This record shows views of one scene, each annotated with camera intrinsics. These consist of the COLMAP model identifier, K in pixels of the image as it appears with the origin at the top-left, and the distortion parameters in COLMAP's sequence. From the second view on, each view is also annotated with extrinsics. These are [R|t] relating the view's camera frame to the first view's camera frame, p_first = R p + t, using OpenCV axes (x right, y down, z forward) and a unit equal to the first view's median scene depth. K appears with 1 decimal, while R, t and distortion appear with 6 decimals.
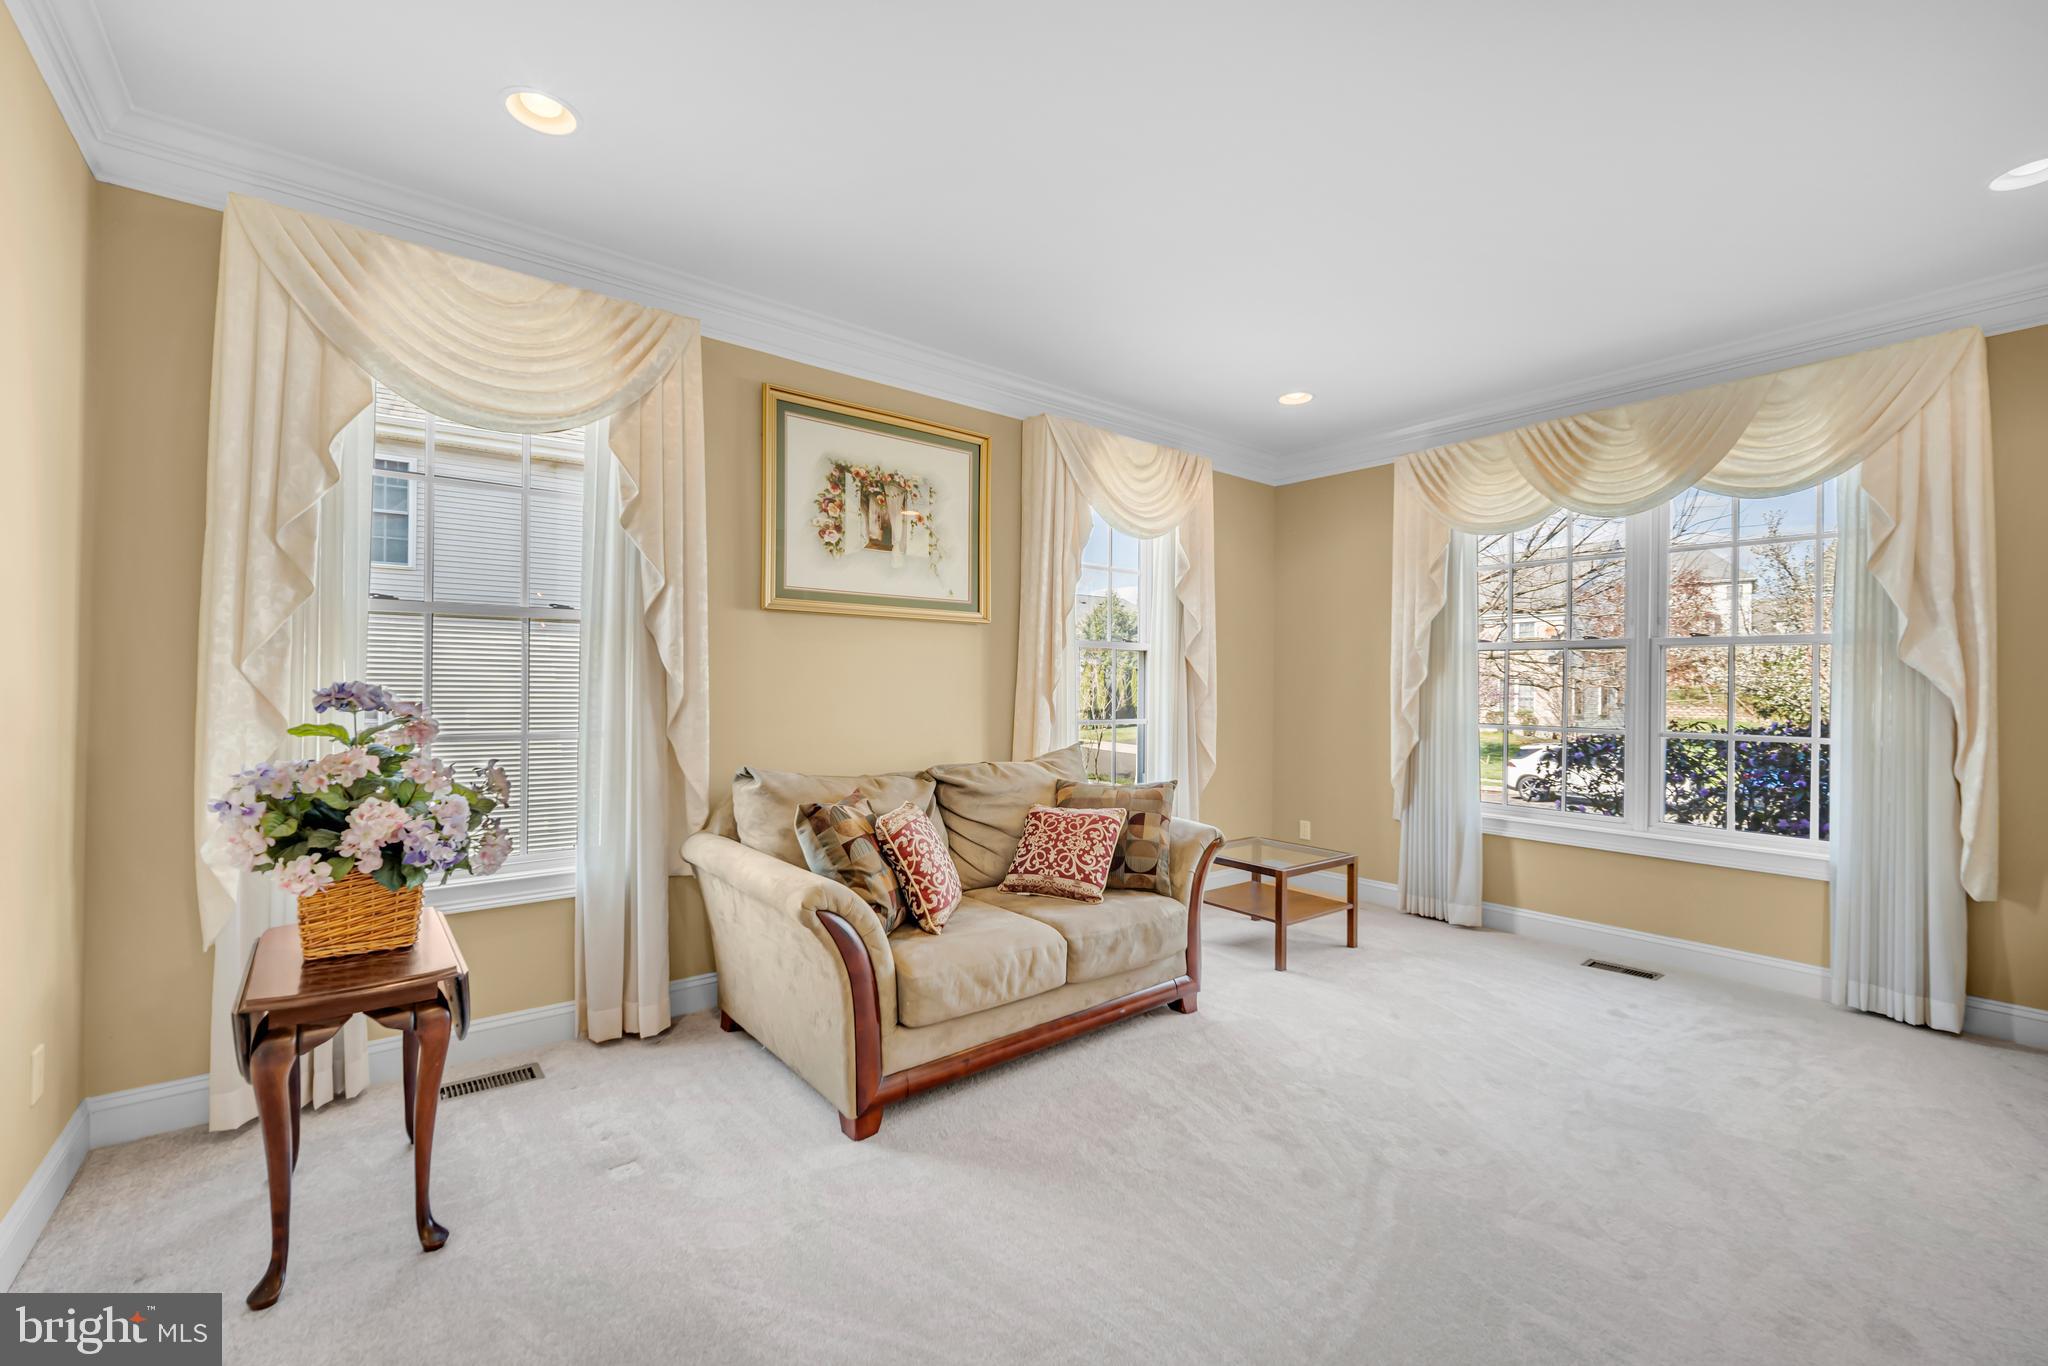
lens RADIAL K [[839.3, 0, 1021.3], [0, 839.3, 674.1], [0, 0, 1]] dist [-0.000421, -0.000231]
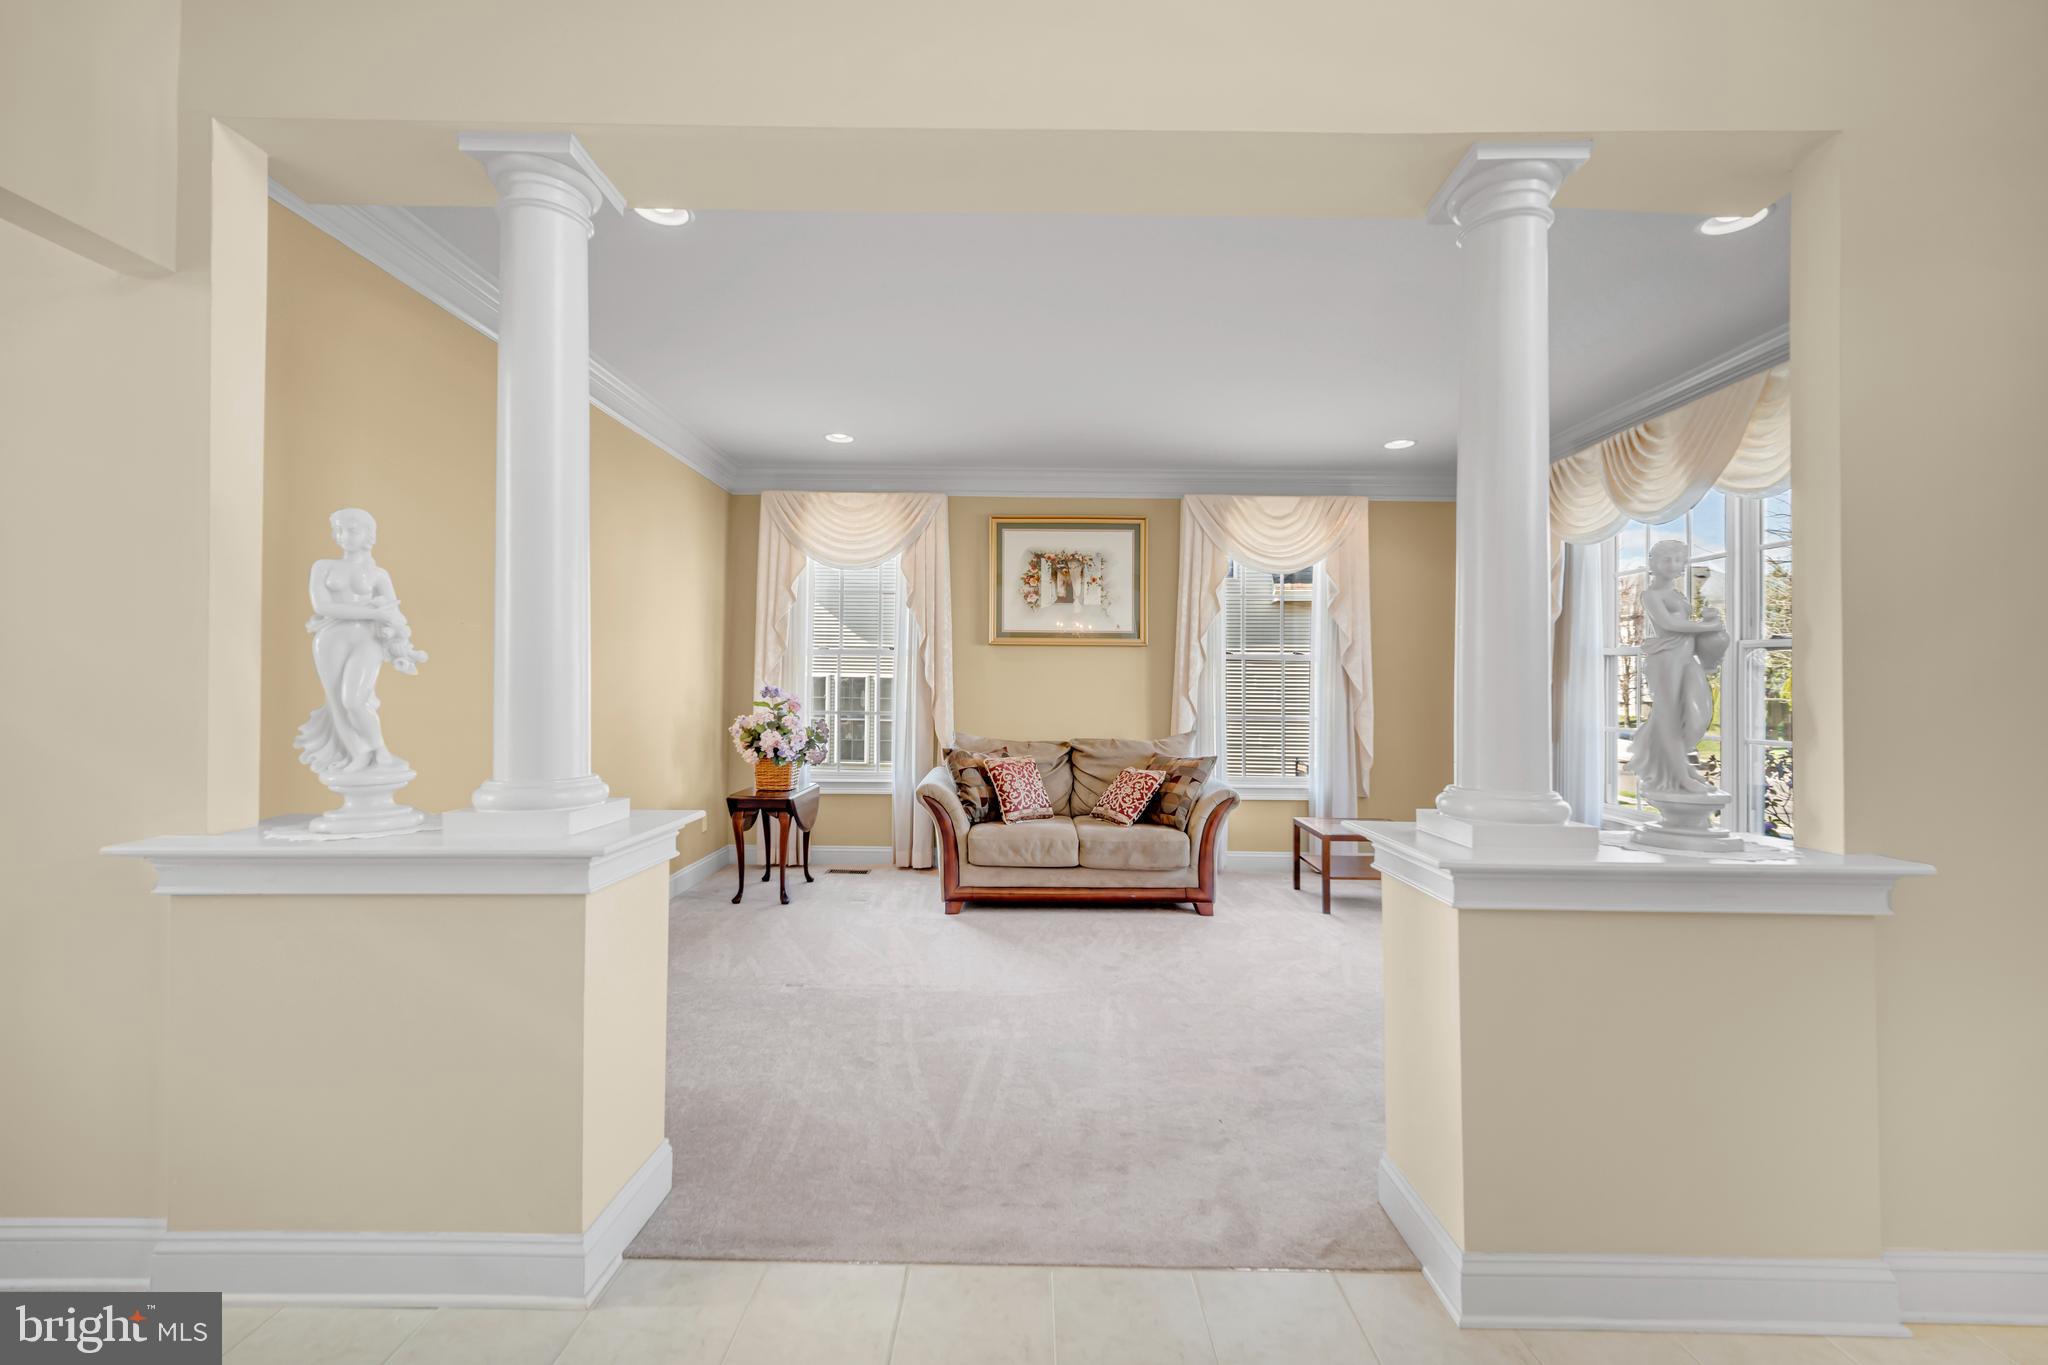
lens RADIAL K [[839.3, 0, 1021.3], [0, 839.3, 673.6], [0, 0, 1]] dist [-0.000421, -0.000231]
pose [[0.773362, -0.010556, -0.633877, 0.841895], [0.005408, 0.999935, -0.010054, 0.000779], [0.633942, 0.004347, 0.773368, -0.303794]]
